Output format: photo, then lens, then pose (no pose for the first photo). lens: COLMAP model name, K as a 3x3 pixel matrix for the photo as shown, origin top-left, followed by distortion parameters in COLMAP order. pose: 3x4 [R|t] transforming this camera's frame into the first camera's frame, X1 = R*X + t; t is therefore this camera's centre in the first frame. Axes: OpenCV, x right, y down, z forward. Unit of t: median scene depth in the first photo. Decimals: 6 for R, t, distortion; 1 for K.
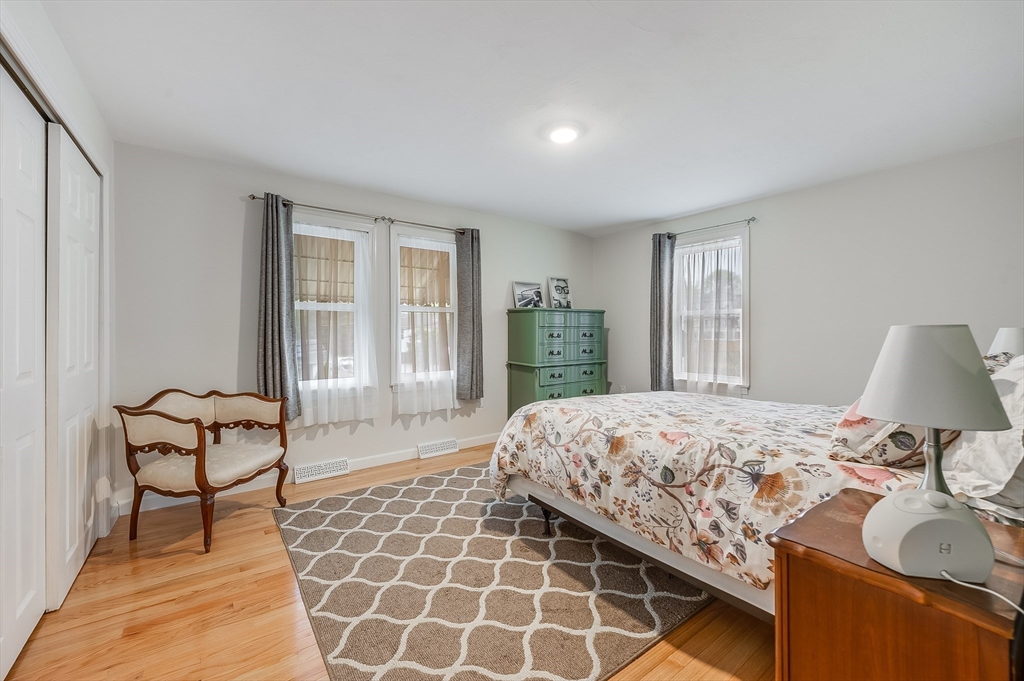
lens RADIAL K [[407.5, 0, 509.4], [0, 407.5, 337.1], [0, 0, 1]] dist [0.002362, 0.000576]
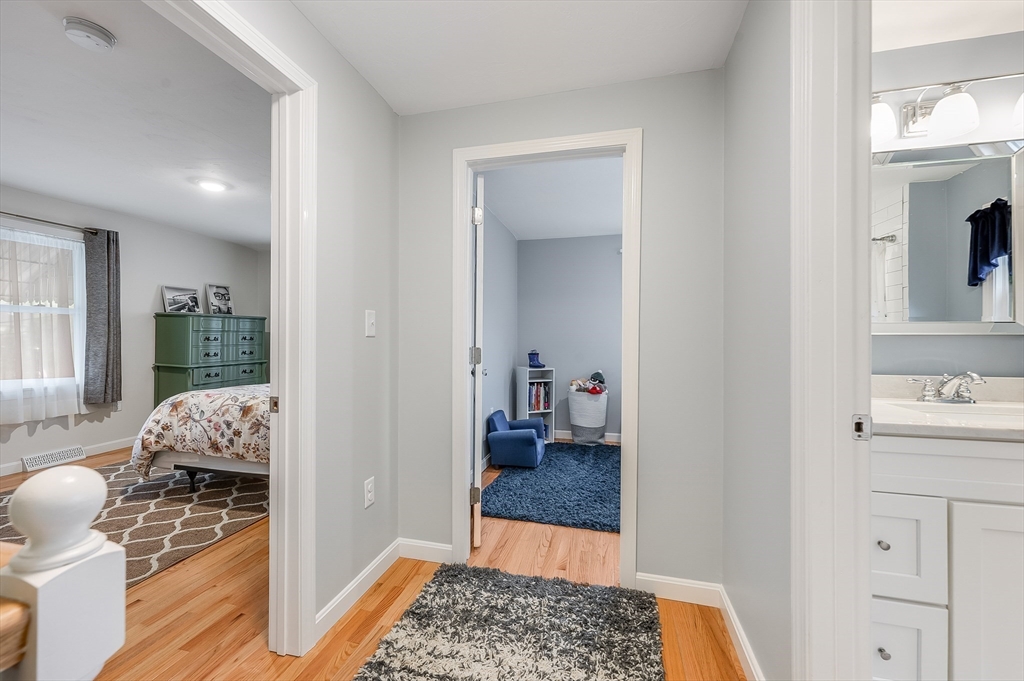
lens RADIAL K [[407.5, 0, 509.4], [0, 407.5, 337.1], [0, 0, 1]] dist [0.002362, 0.000576]
pose [[0.759814, 0.008877, 0.650080, 0.009294], [-0.003790, 0.999950, -0.009224, -0.002301], [-0.650129, 0.004544, 0.759810, -0.594623]]
